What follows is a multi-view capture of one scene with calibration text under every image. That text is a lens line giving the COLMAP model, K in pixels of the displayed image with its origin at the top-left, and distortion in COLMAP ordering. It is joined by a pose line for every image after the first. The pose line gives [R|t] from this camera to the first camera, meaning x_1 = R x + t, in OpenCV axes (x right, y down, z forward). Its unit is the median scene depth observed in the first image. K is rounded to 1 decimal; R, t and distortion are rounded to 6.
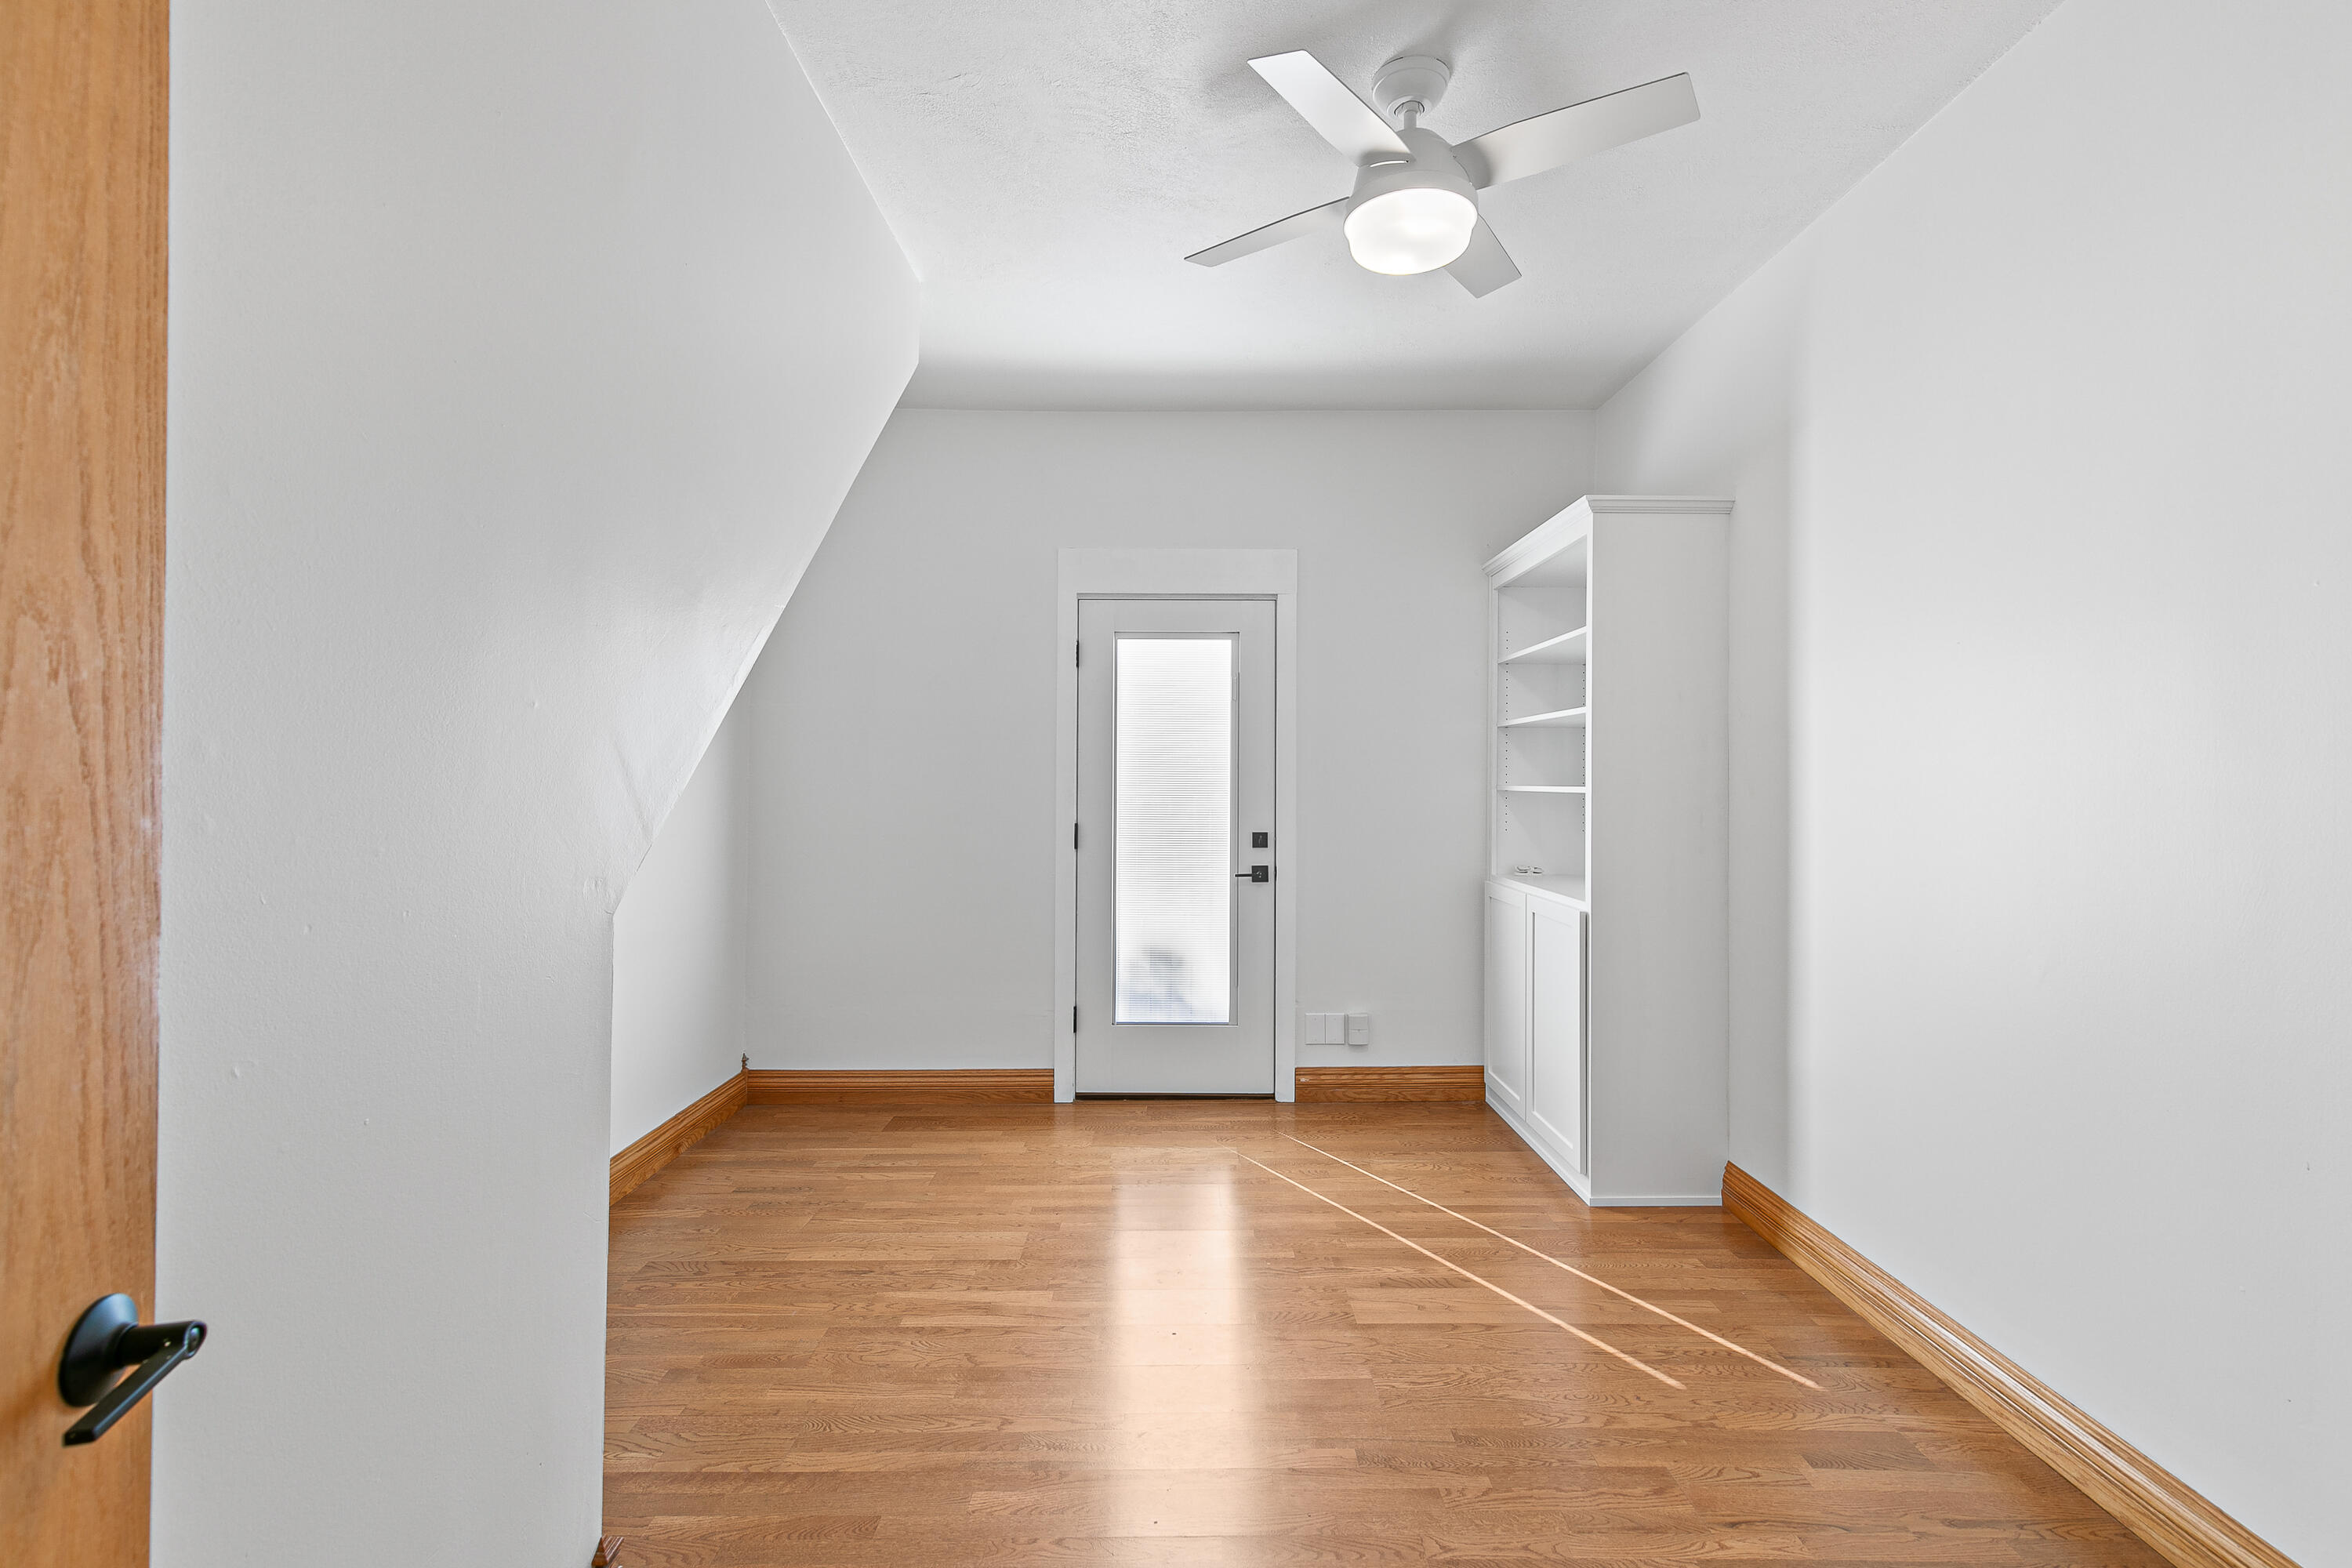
lens RADIAL K [[1095.6, 0, 1170.1], [0, 1095.6, 803.3], [0, 0, 1]] dist [0.013453, -0.000252]
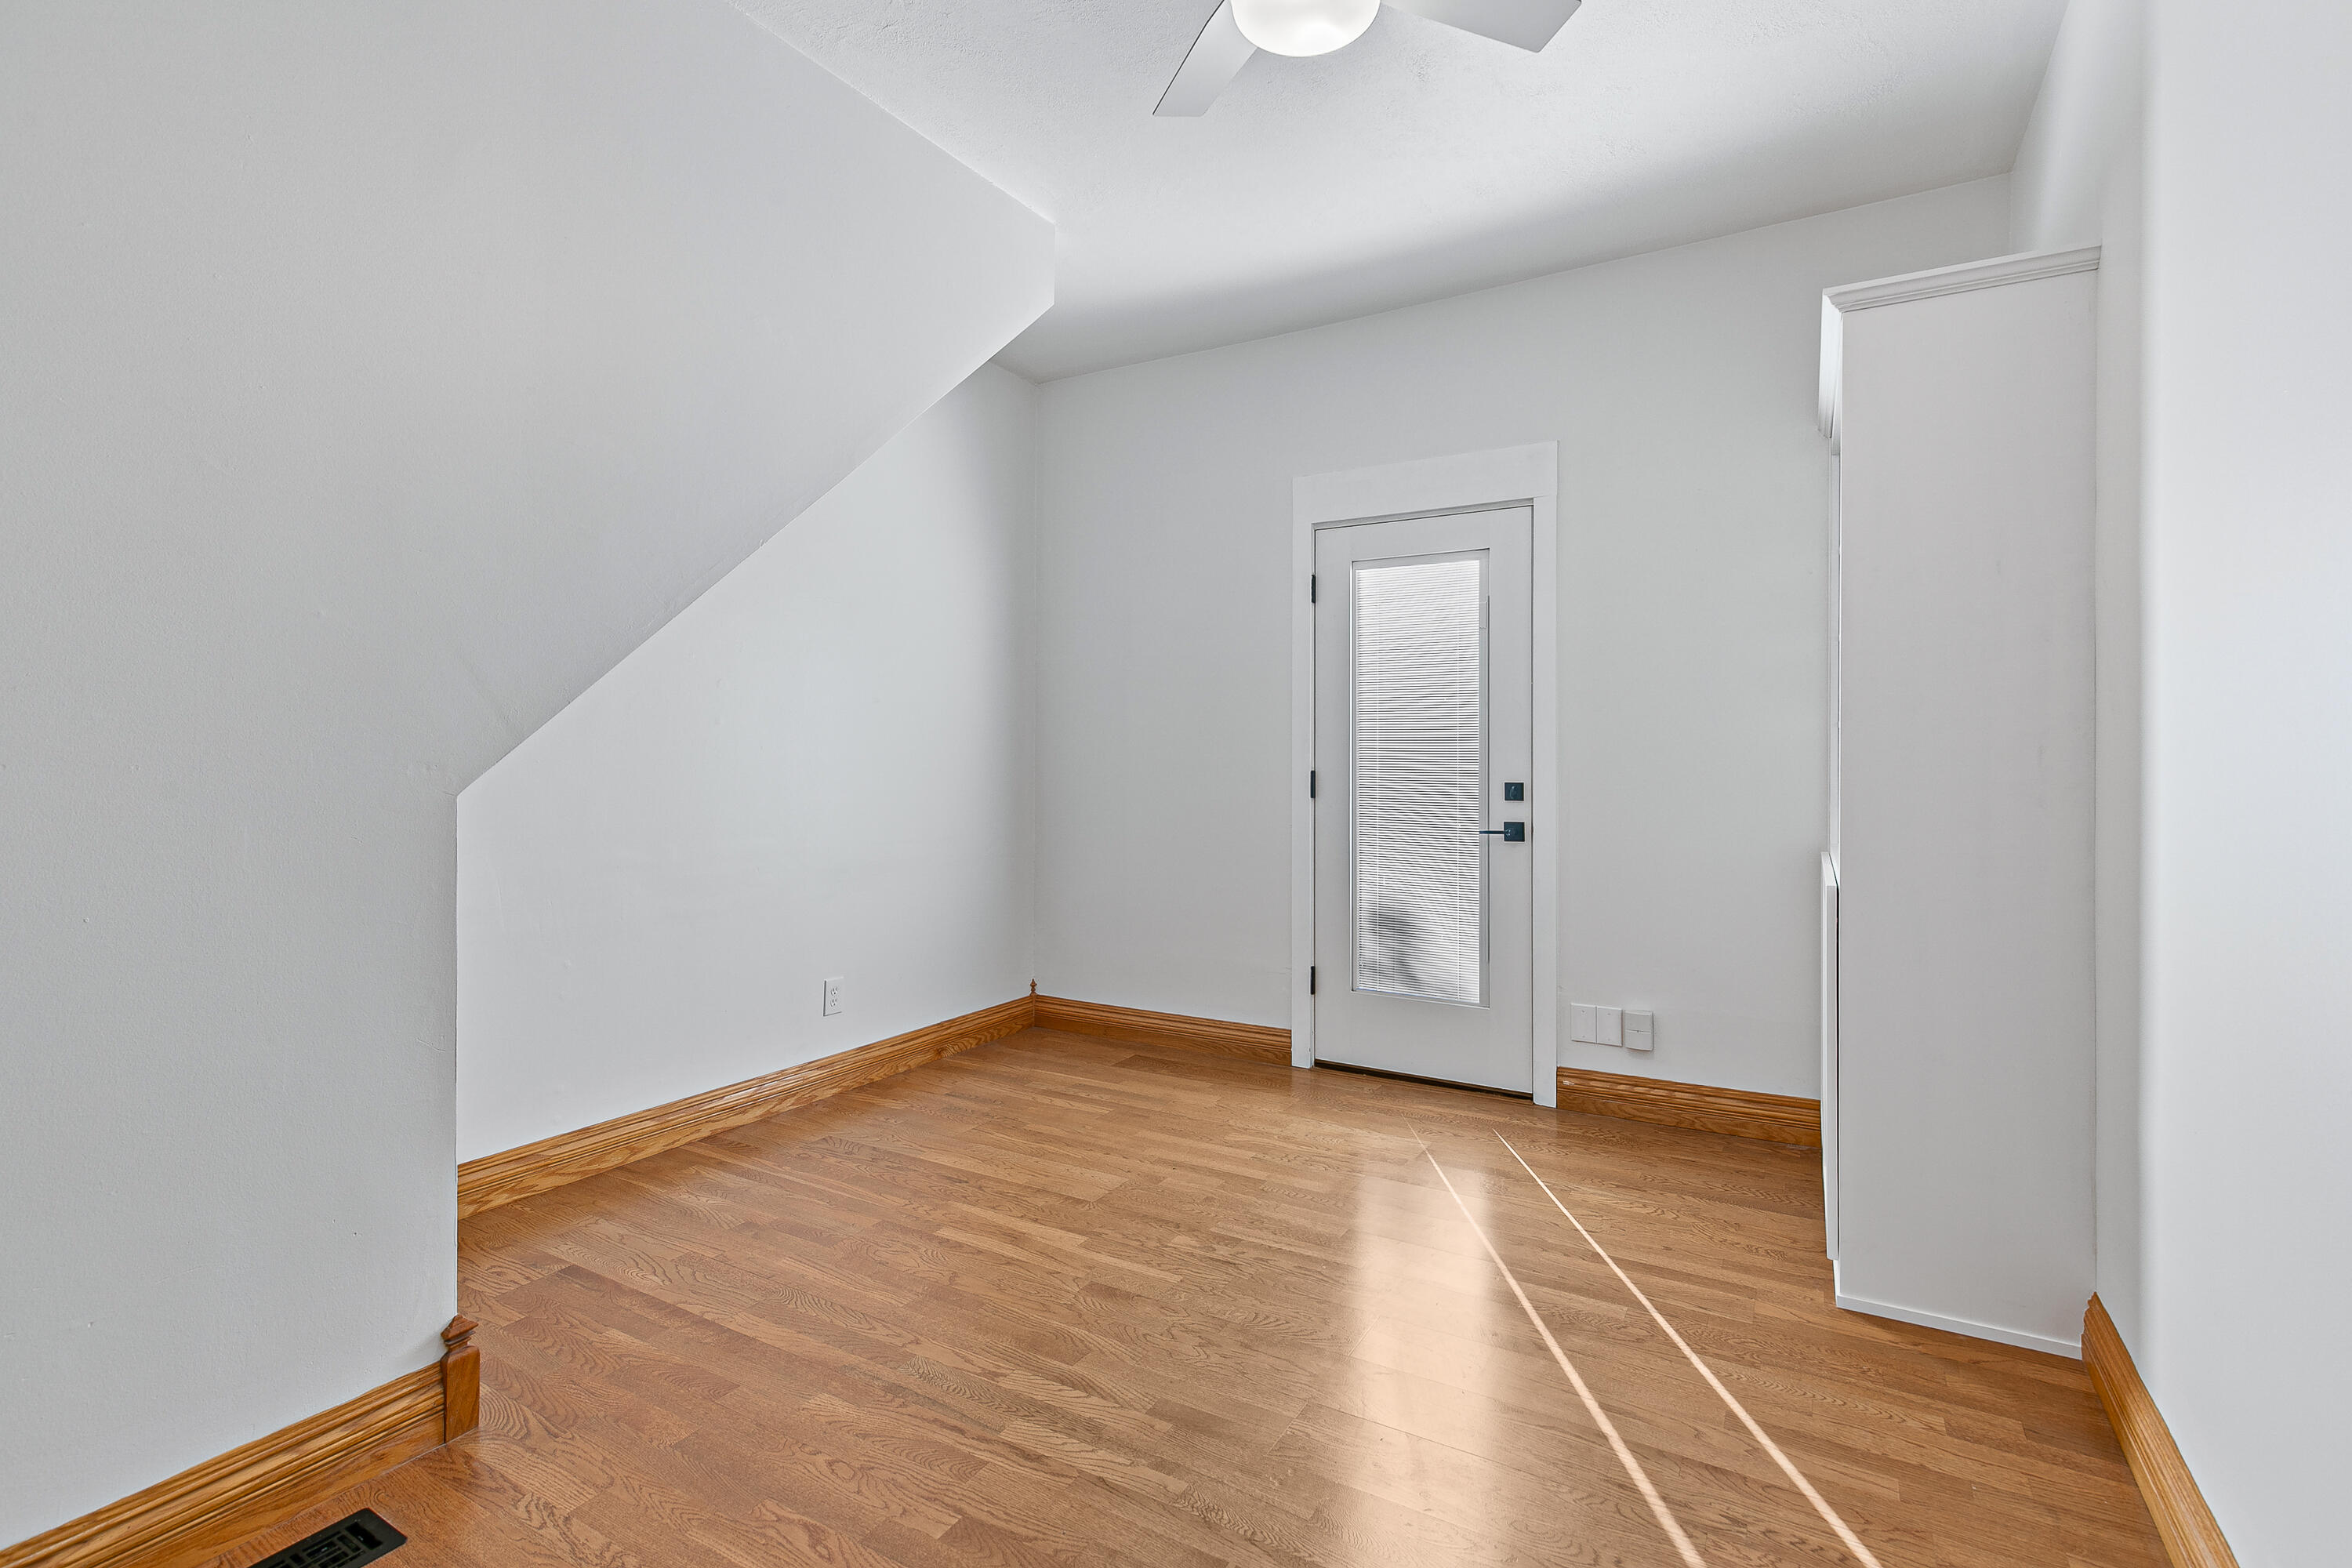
lens RADIAL K [[1085.0, 0, 1176.0], [0, 1085.0, 784.0], [0, 0, 1]] dist [0.011682, -0.000387]
pose [[0.861911, 0.014146, -0.506862, 0.304562], [-0.014702, 0.999888, 0.002904, 0.031243], [0.506846, 0.004949, 0.862022, 0.154143]]
